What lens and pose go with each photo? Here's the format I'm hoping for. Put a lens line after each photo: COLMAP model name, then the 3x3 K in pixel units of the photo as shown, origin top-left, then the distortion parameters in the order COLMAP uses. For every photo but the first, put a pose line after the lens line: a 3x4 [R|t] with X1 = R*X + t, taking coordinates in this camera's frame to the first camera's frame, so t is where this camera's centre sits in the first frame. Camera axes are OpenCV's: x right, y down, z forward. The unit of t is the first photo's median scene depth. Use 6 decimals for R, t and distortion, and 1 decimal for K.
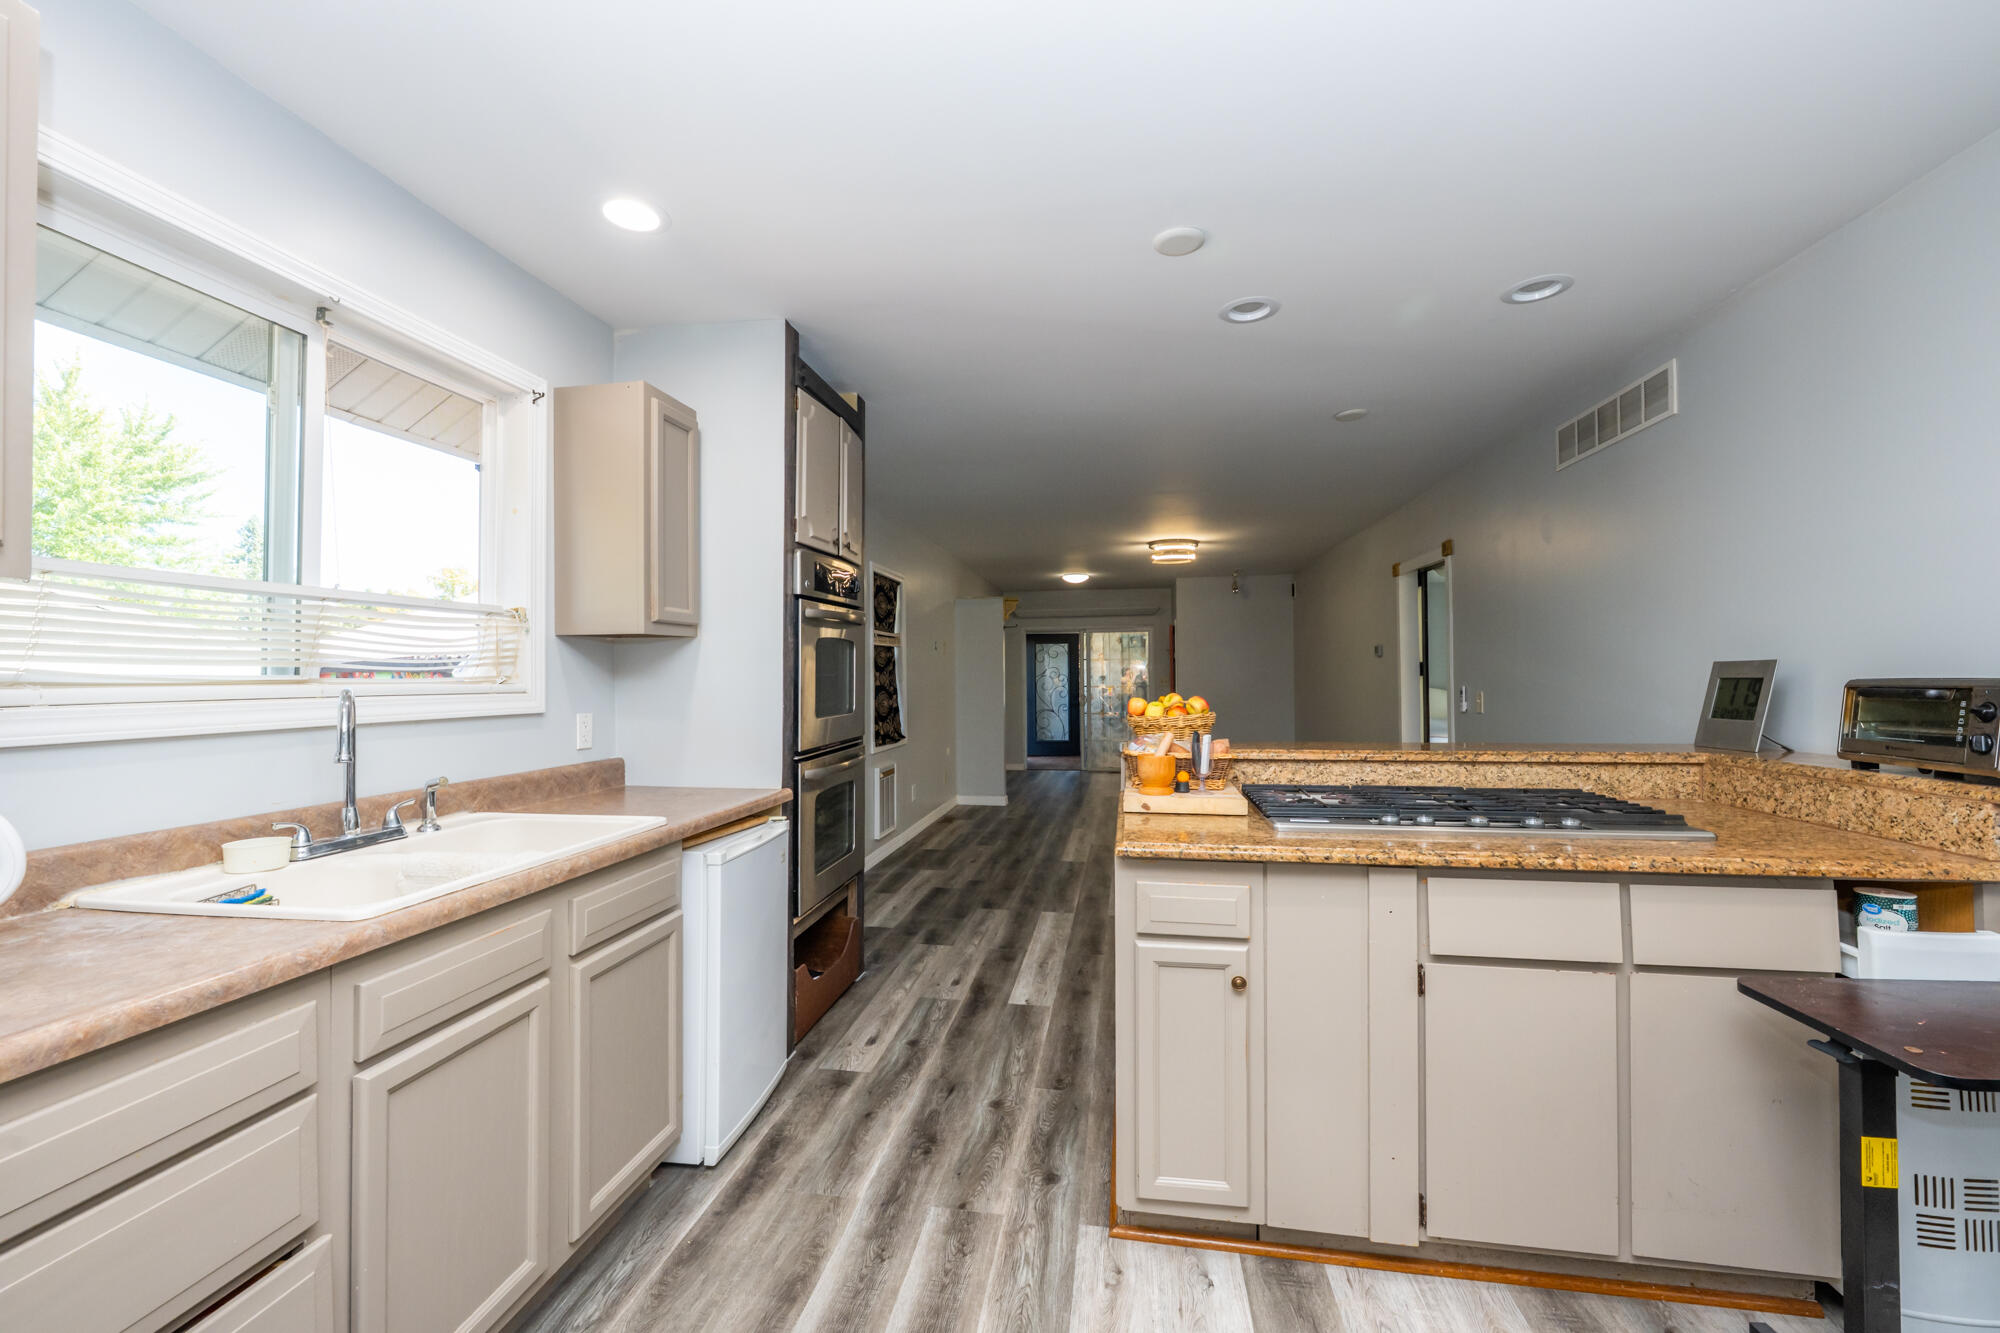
lens RADIAL K [[803.7, 0, 1002.6], [0, 803.7, 668.9], [0, 0, 1]] dist [0.001869, -0.000843]
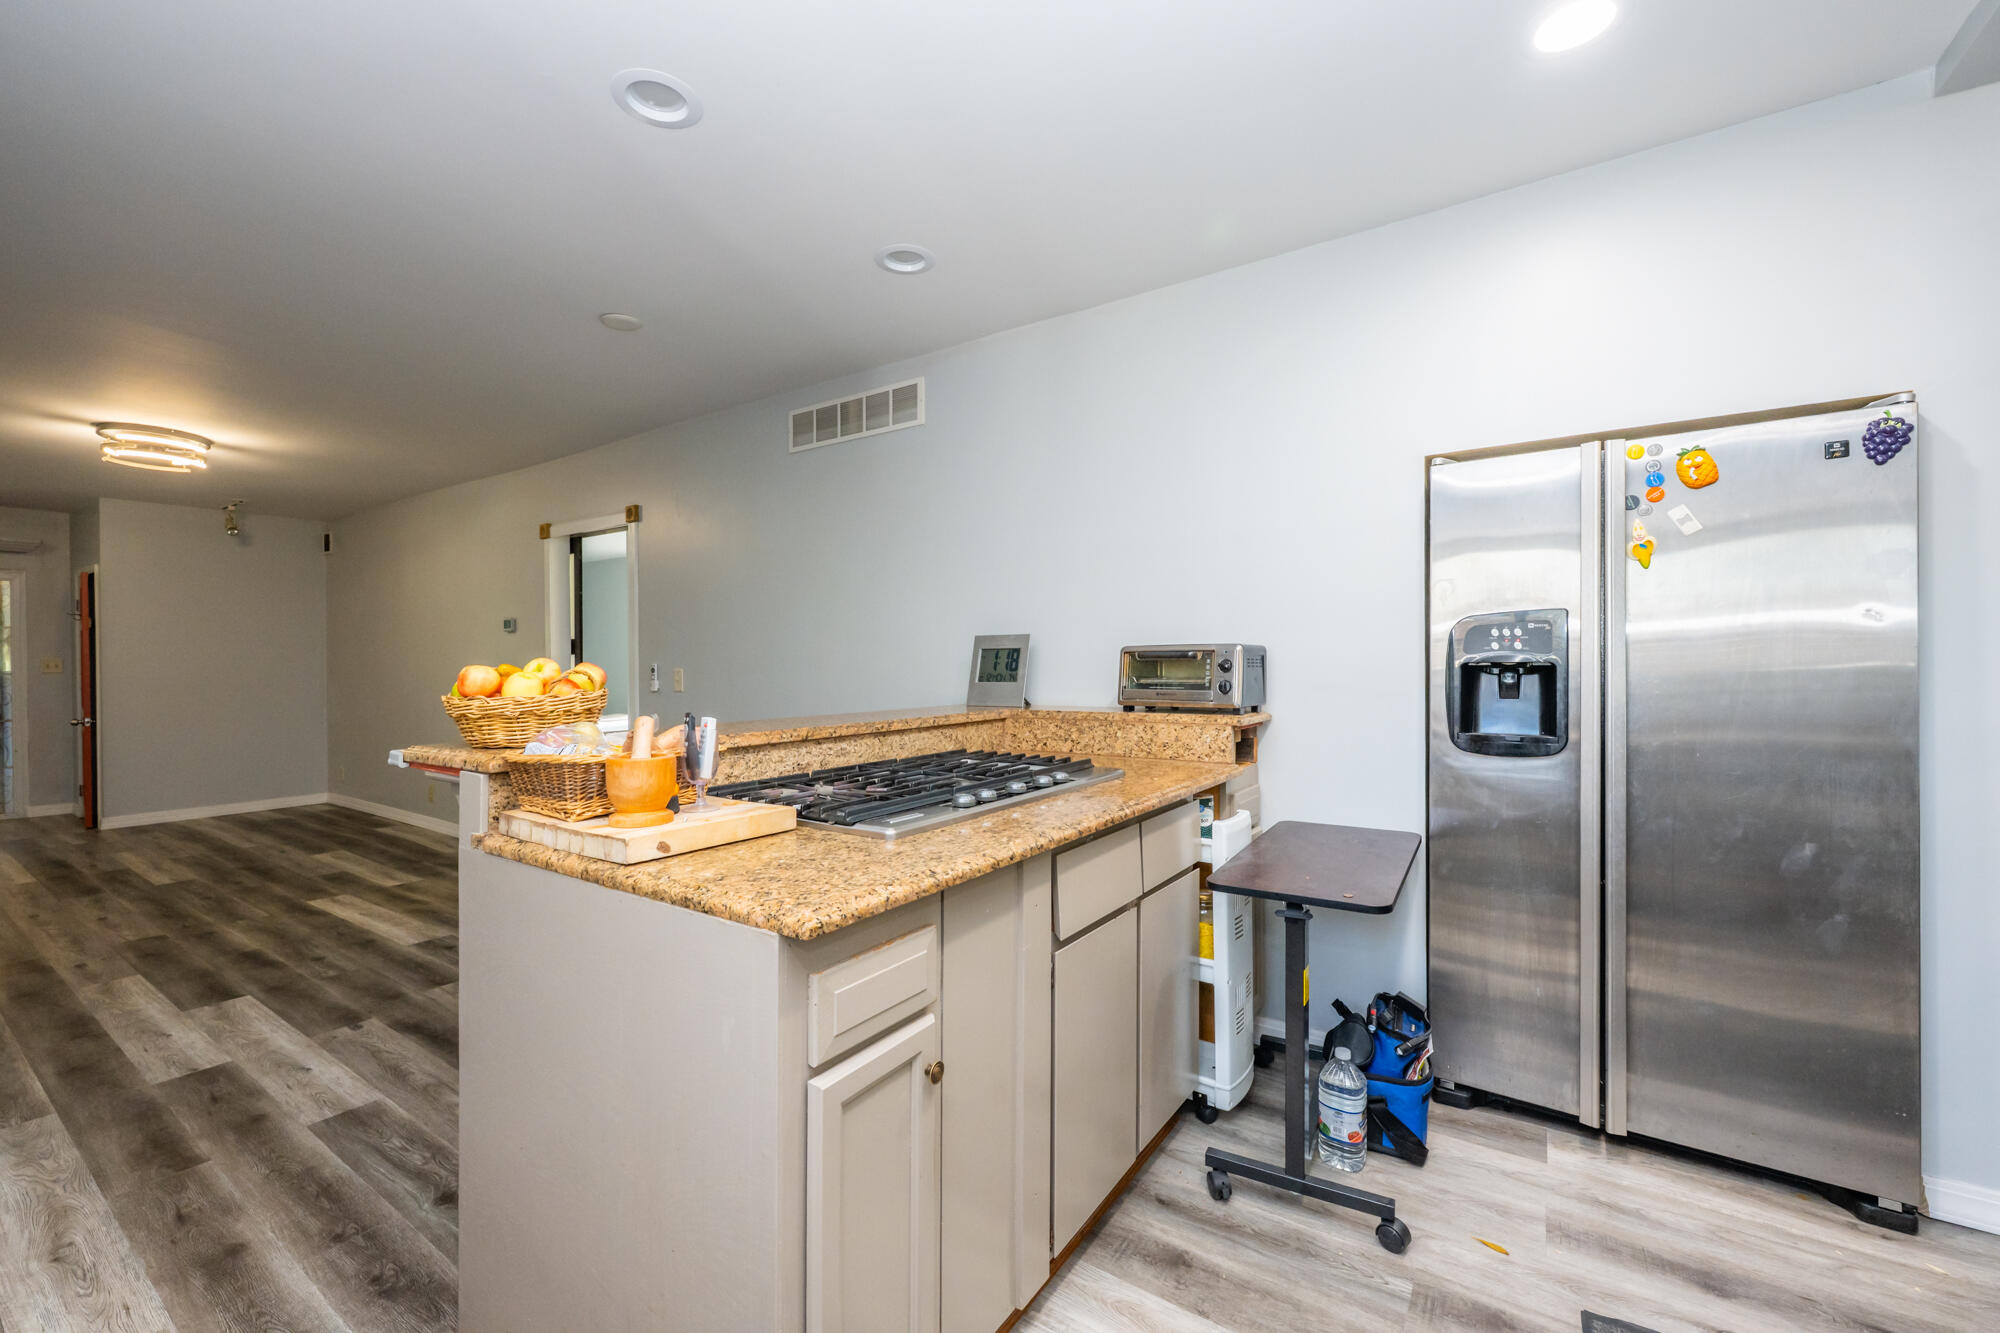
lens RADIAL K [[803.7, 0, 989.5], [0, 803.7, 673.6], [0, 0, 1]] dist [0.001869, -0.000843]
pose [[0.426841, -0.007338, 0.904297, -0.175552], [-0.008877, 0.999885, 0.012304, 0.028840], [-0.904283, -0.013279, 0.426727, 0.406052]]
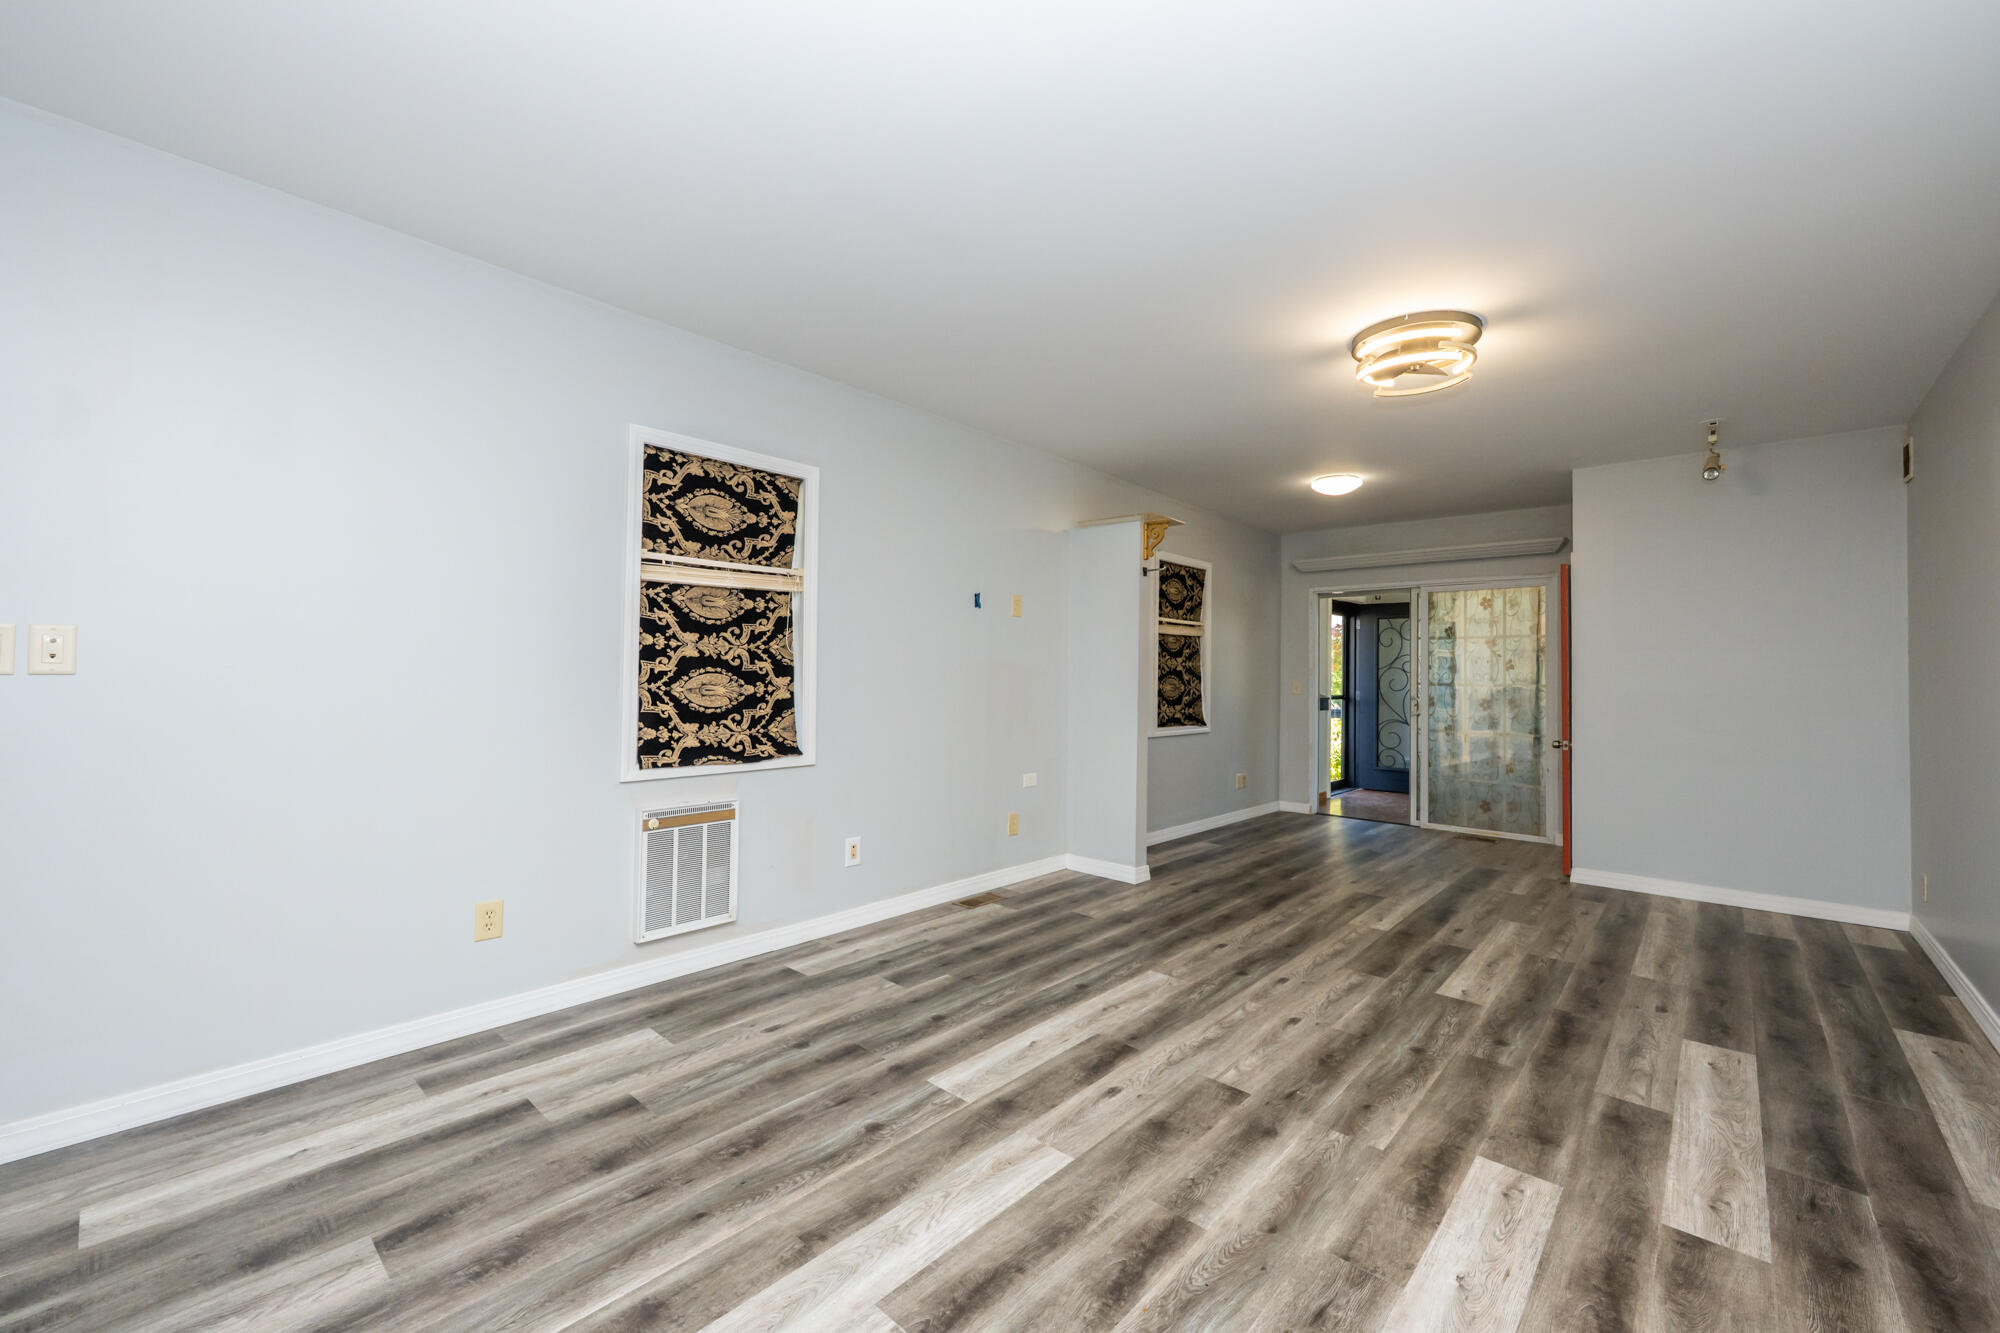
lens RADIAL K [[803.7, 0, 997.5], [0, 803.7, 659.4], [0, 0, 1]] dist [0.001869, -0.000843]
pose [[0.839708, 0.010873, -0.542929, 0.653630], [-0.015384, 0.999875, -0.003768, 0.043378], [0.542820, 0.011516, 0.839770, 1.330353]]
